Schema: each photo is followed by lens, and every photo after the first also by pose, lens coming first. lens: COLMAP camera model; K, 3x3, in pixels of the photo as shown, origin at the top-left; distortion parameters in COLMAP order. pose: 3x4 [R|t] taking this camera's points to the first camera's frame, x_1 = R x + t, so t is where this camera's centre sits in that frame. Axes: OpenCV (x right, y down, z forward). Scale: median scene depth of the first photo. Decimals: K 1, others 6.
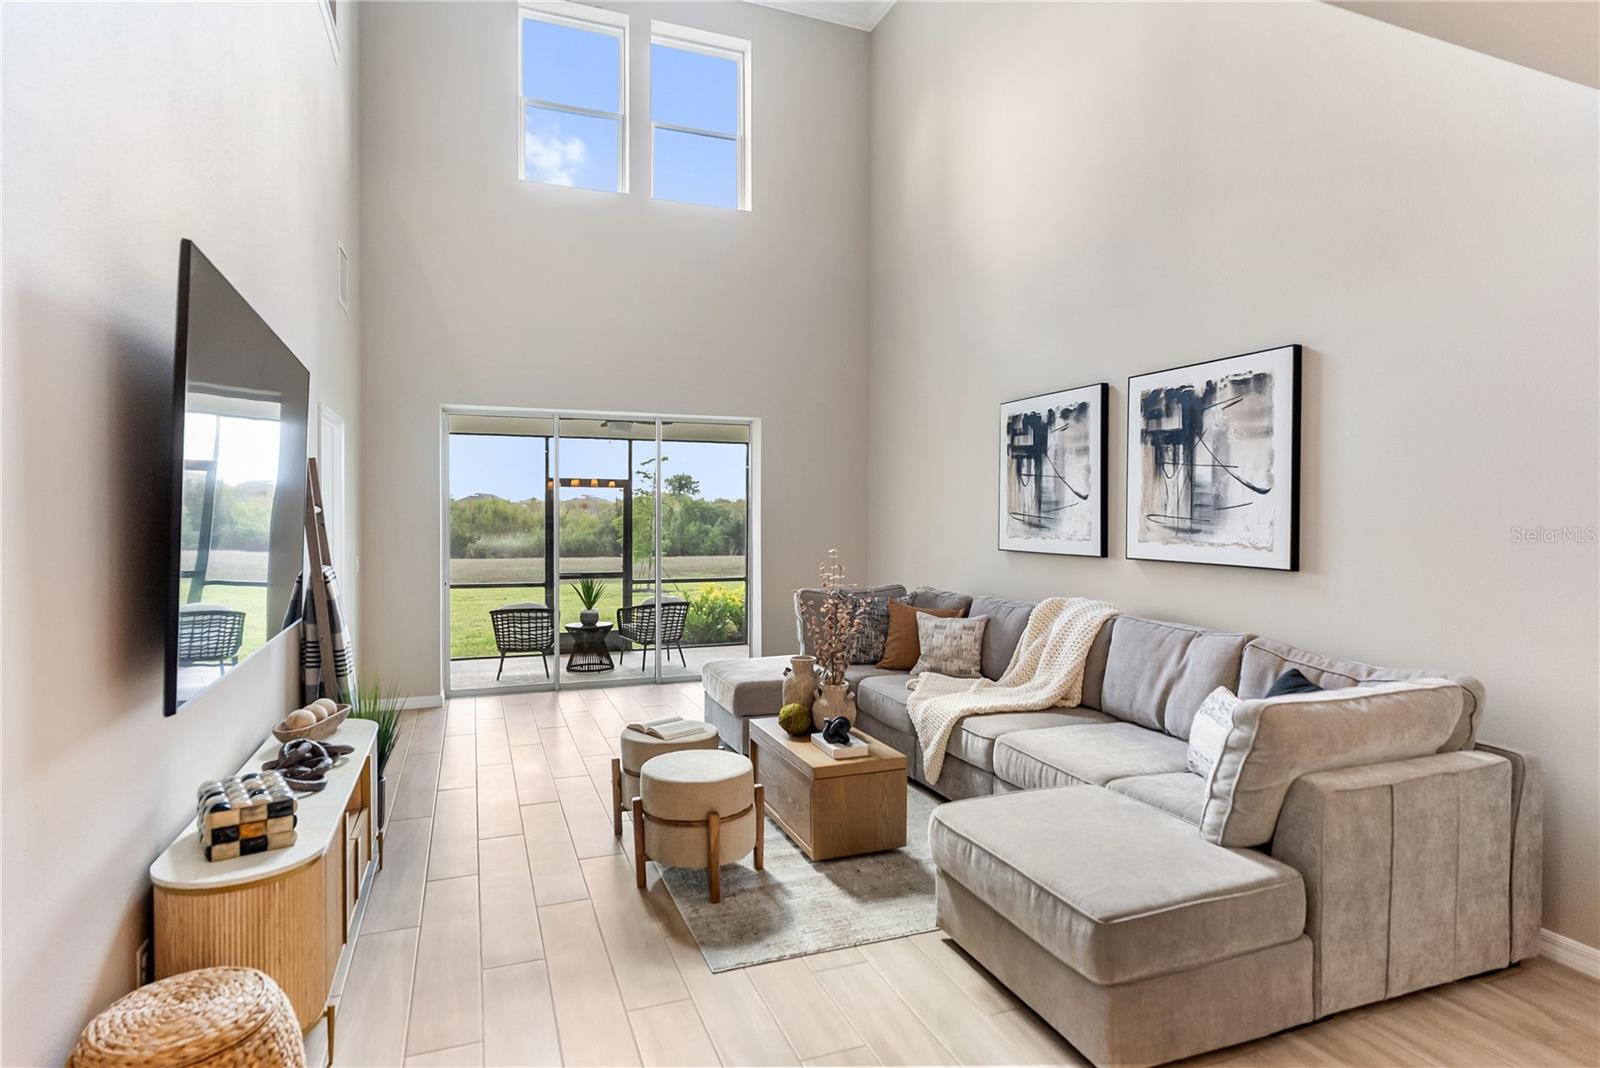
lens RADIAL K [[832.9, 0, 787.4], [0, 832.9, 524.7], [0, 0, 1]] dist [-0.001498, -0.000257]
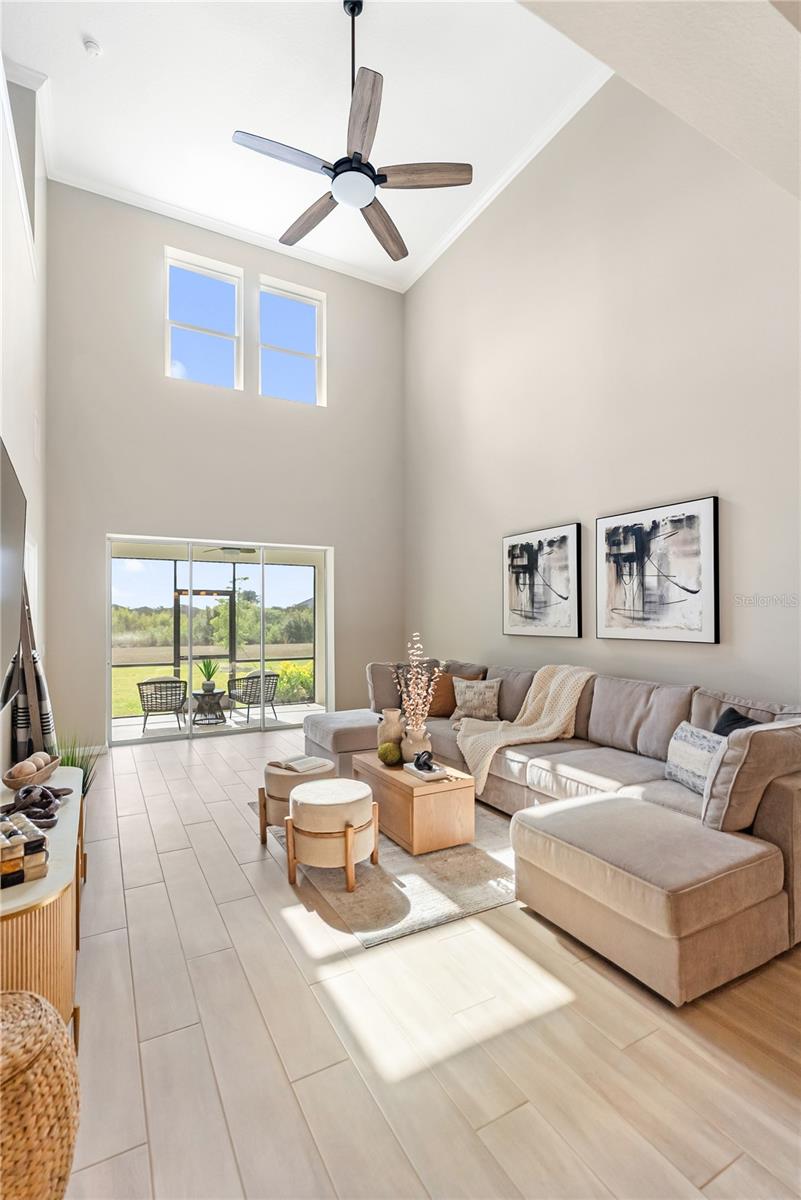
lens RADIAL K [[541.5, 0, 386.8], [0, 541.5, 611.3], [0, 0, 1]] dist [-0.005884, 0.000056]
pose [[0.991817, -0.005004, 0.127567, -0.106959], [0.007891, 0.999724, -0.022135, 0.011778], [-0.127421, 0.022961, 0.991583, 0.081083]]
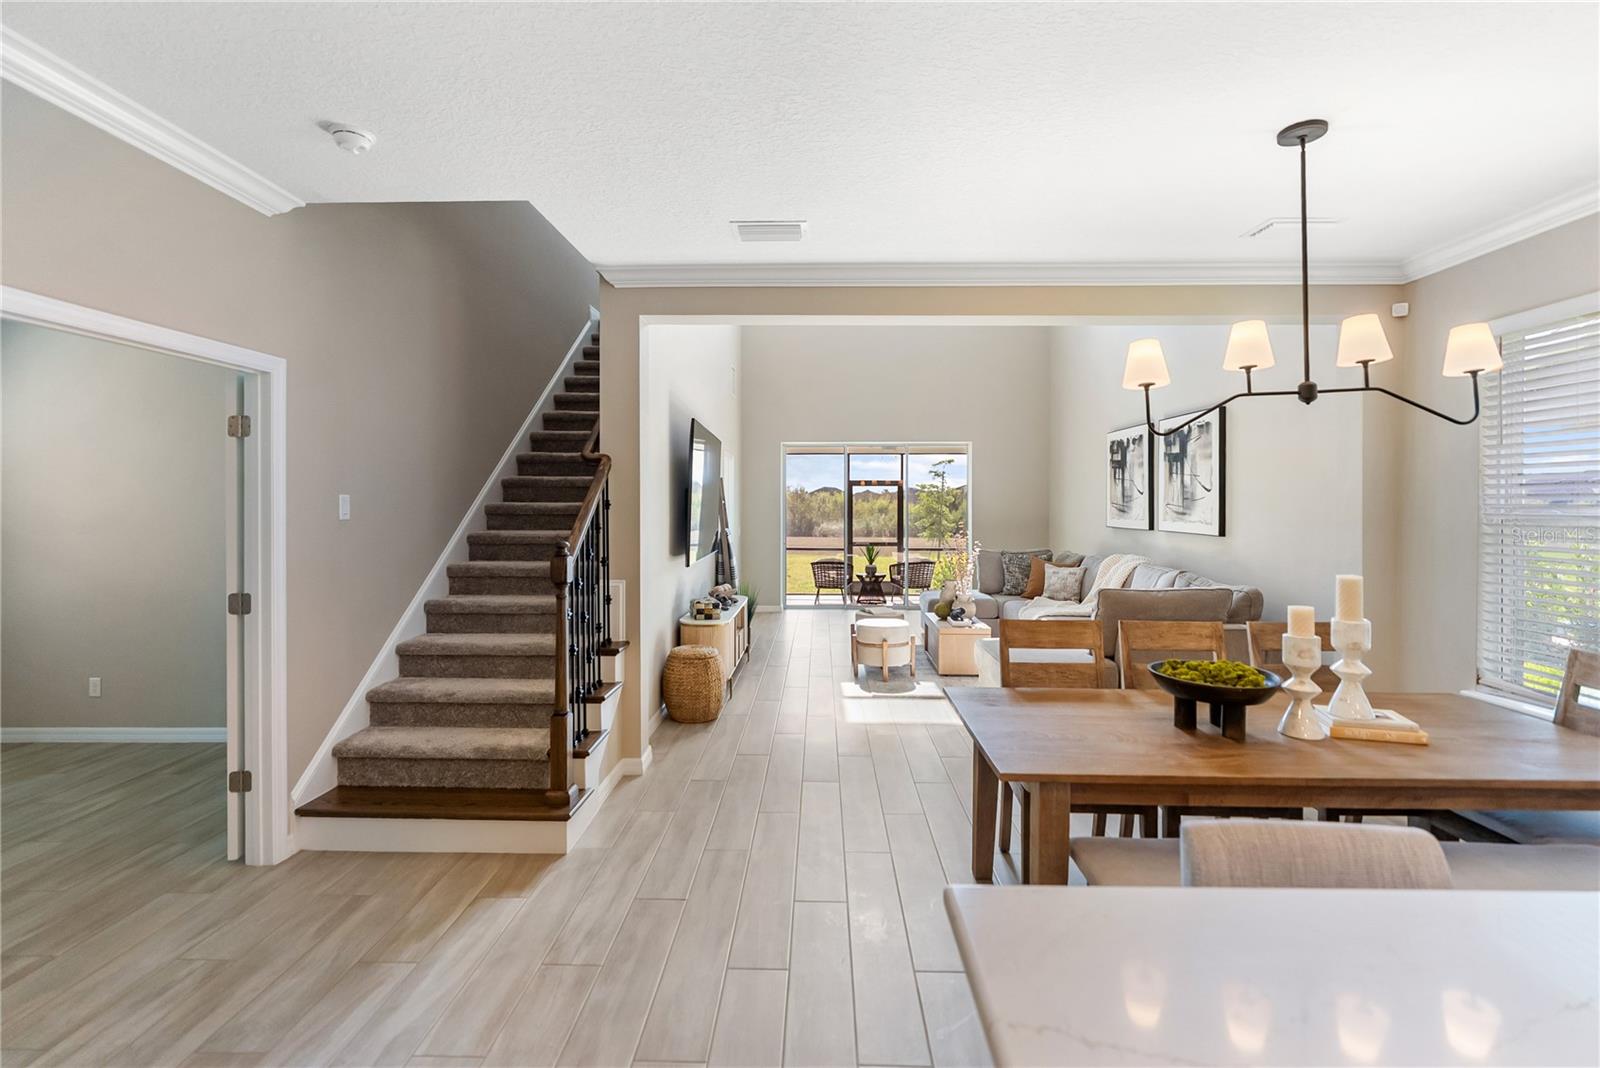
lens RADIAL K [[733.0, 0, 803.0], [0, 733.0, 504.6], [0, 0, 1]] dist [-0.002071, -0.000358]
pose [[0.925030, -0.001109, -0.379891, 0.342320], [-0.003194, 0.999938, -0.010699, 0.007751], [0.379880, 0.011110, 0.924969, -0.666614]]
